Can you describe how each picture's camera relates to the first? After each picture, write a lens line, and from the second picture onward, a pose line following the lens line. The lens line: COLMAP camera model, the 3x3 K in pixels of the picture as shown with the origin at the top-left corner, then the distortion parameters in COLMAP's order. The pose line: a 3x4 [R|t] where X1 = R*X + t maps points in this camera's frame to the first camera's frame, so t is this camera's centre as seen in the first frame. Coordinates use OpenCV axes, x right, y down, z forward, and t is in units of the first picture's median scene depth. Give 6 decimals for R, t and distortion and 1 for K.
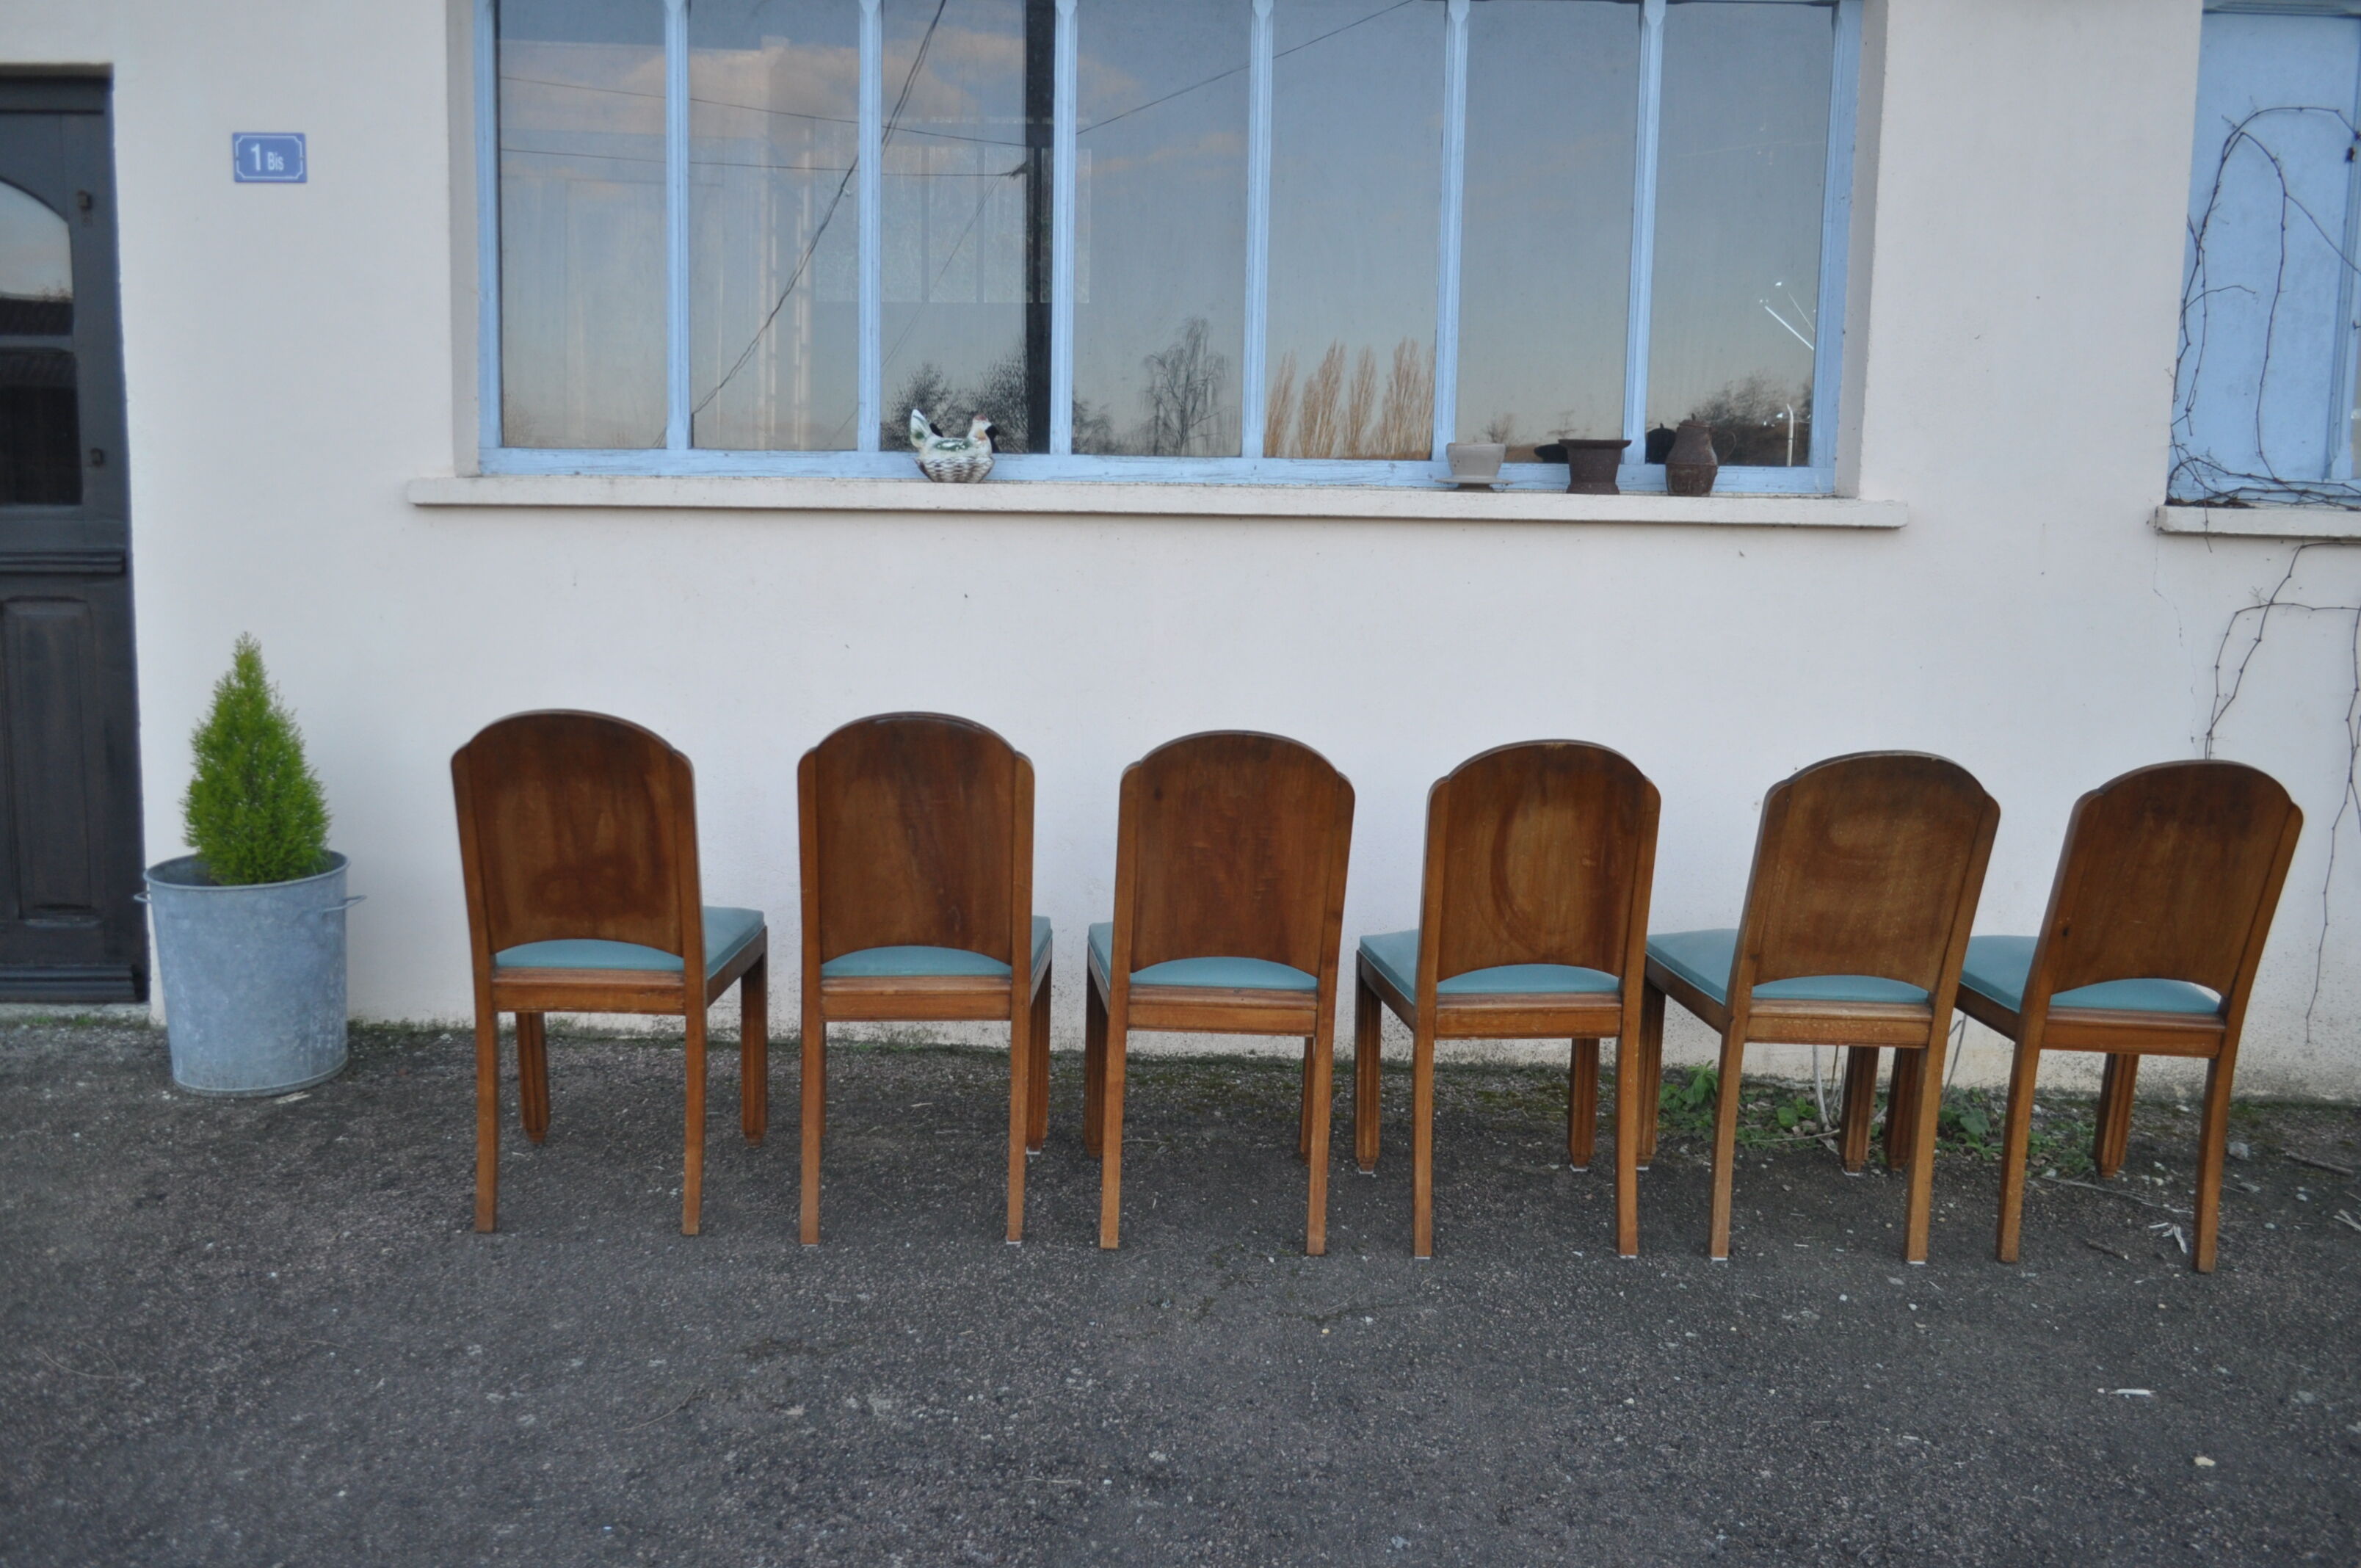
lens RADIAL K [[1846.7, 0, 1182.0], [0, 1846.7, 789.4], [0, 0, 1]] dist [0.001590, 0.004757]
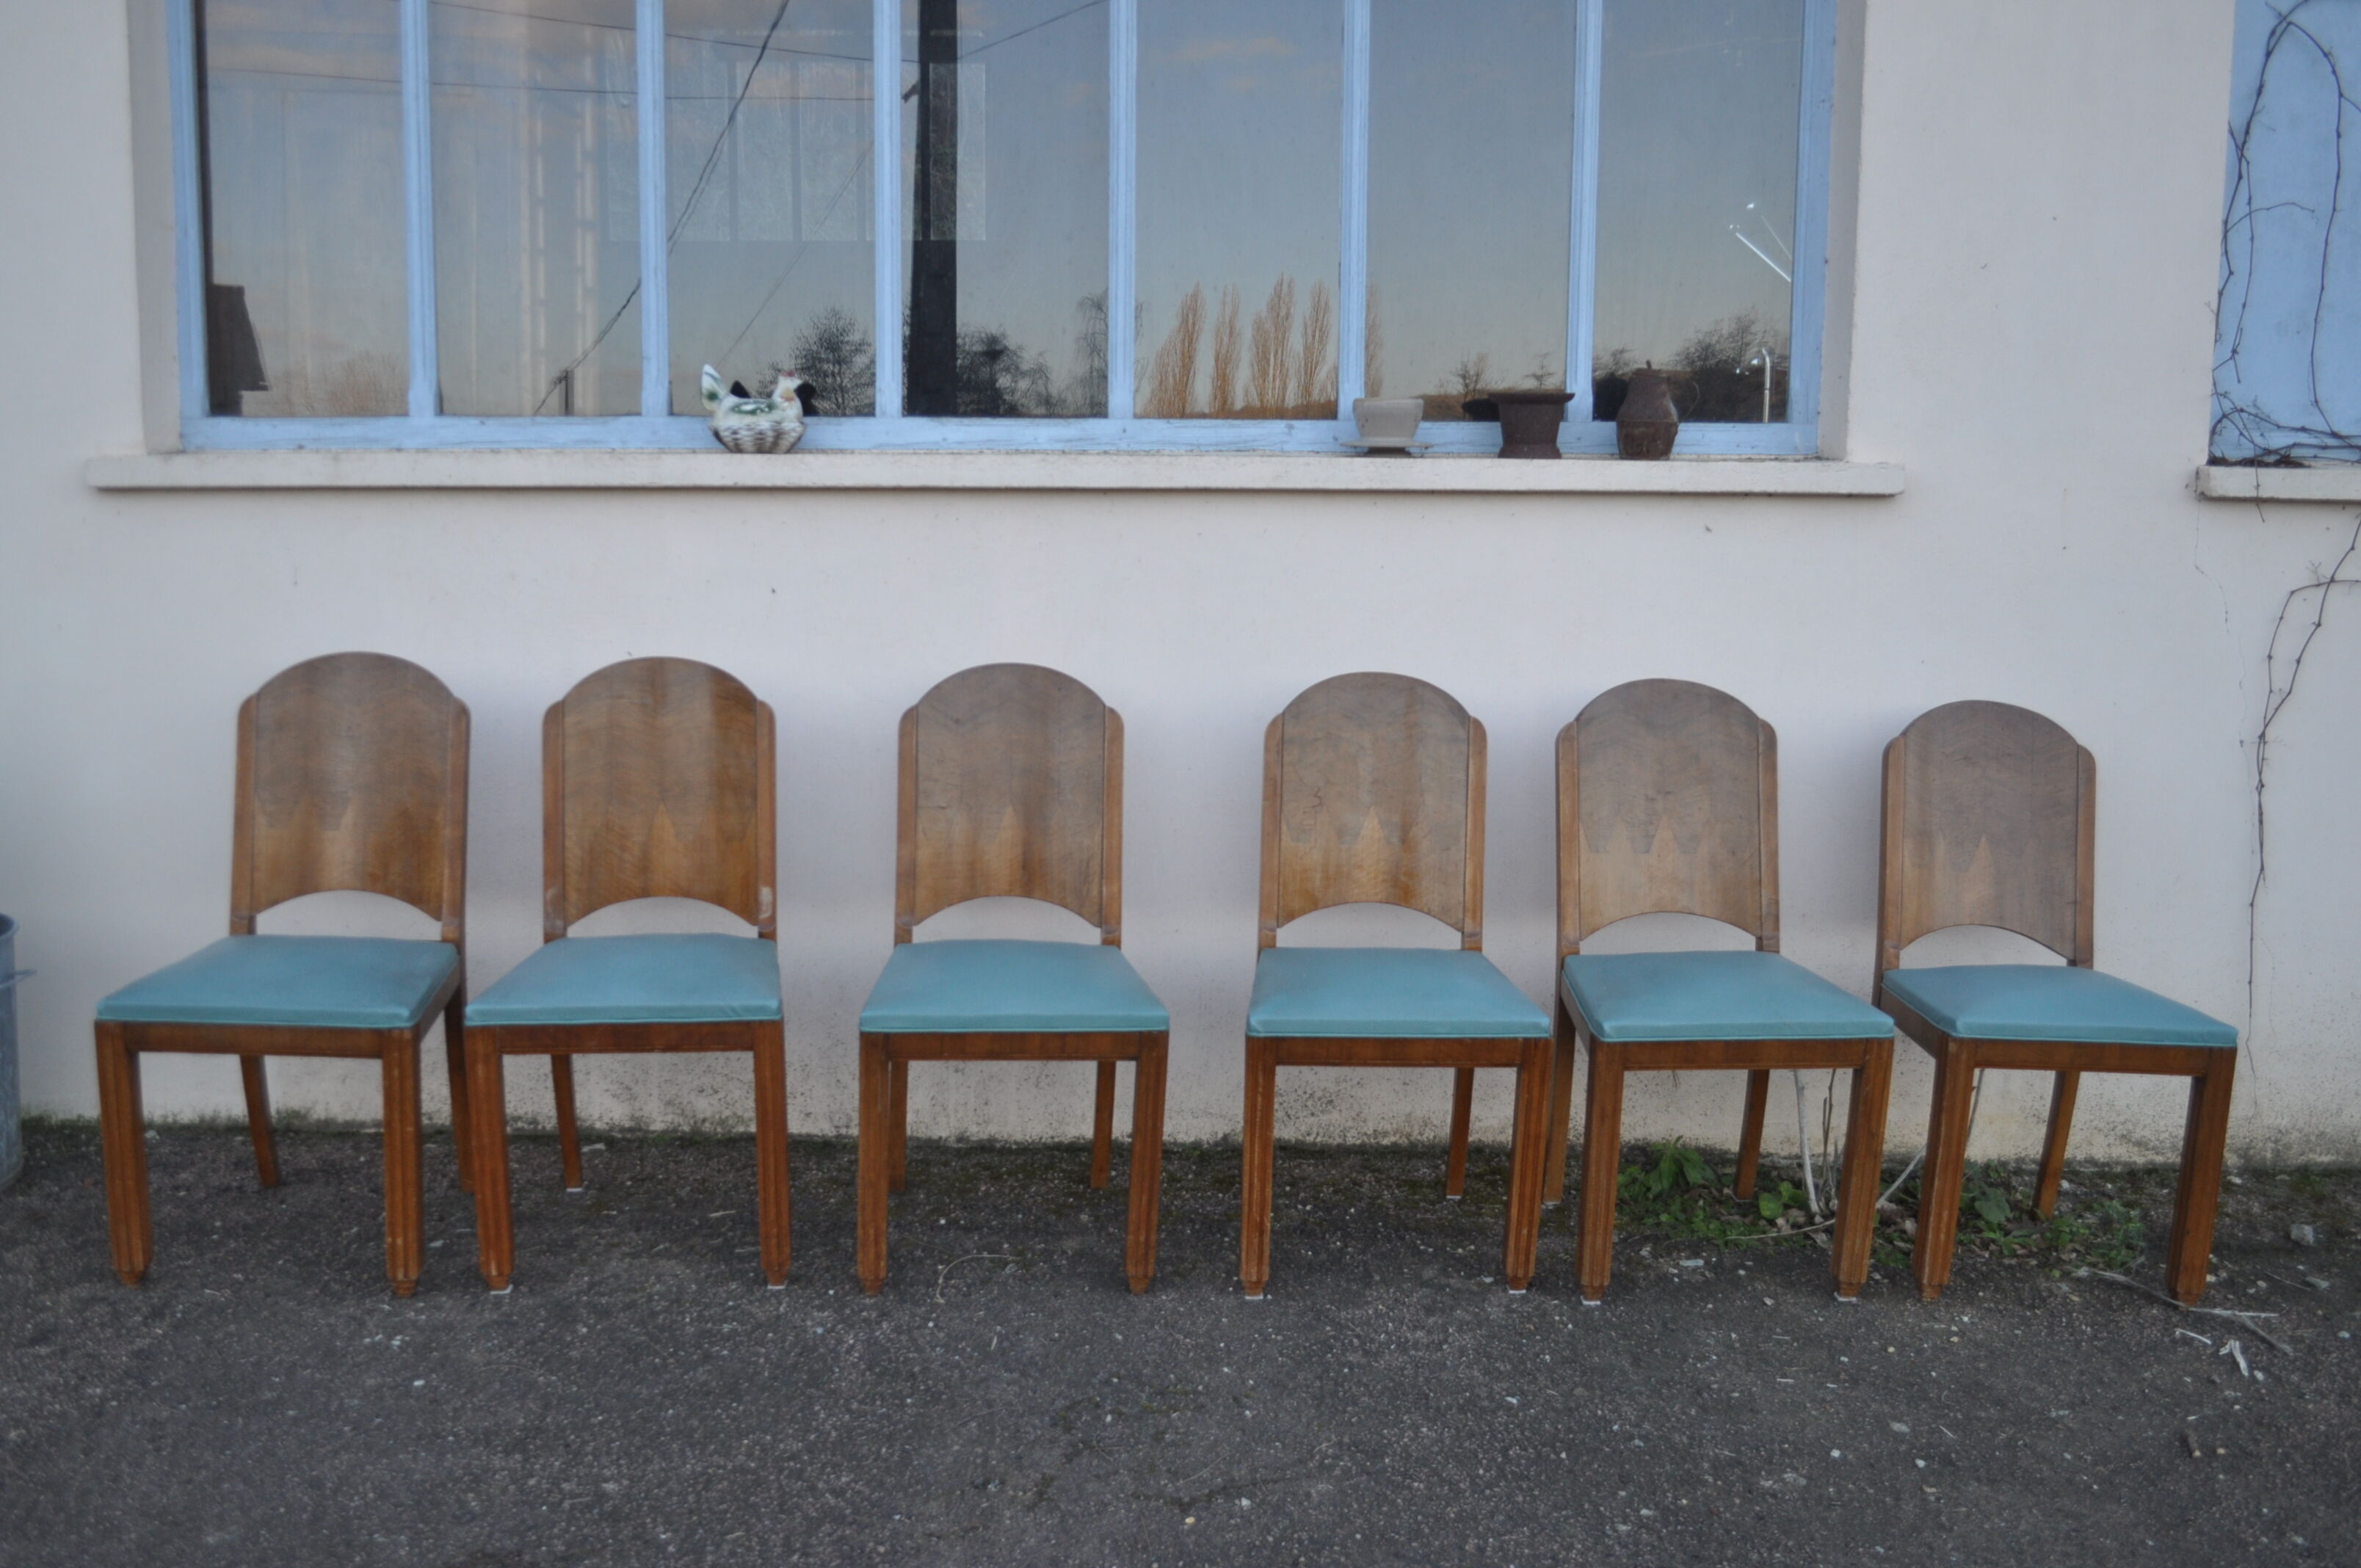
lens RADIAL K [[2002.1, 0, 1180.5], [0, 2002.1, 784.0], [0, 0, 1]] dist [-0.010005, 0.000904]
pose [[0.999630, -0.014868, 0.022783, 0.045977], [0.014711, 0.999867, 0.007055, -0.023826], [-0.022884, -0.006718, 0.999716, 0.110643]]
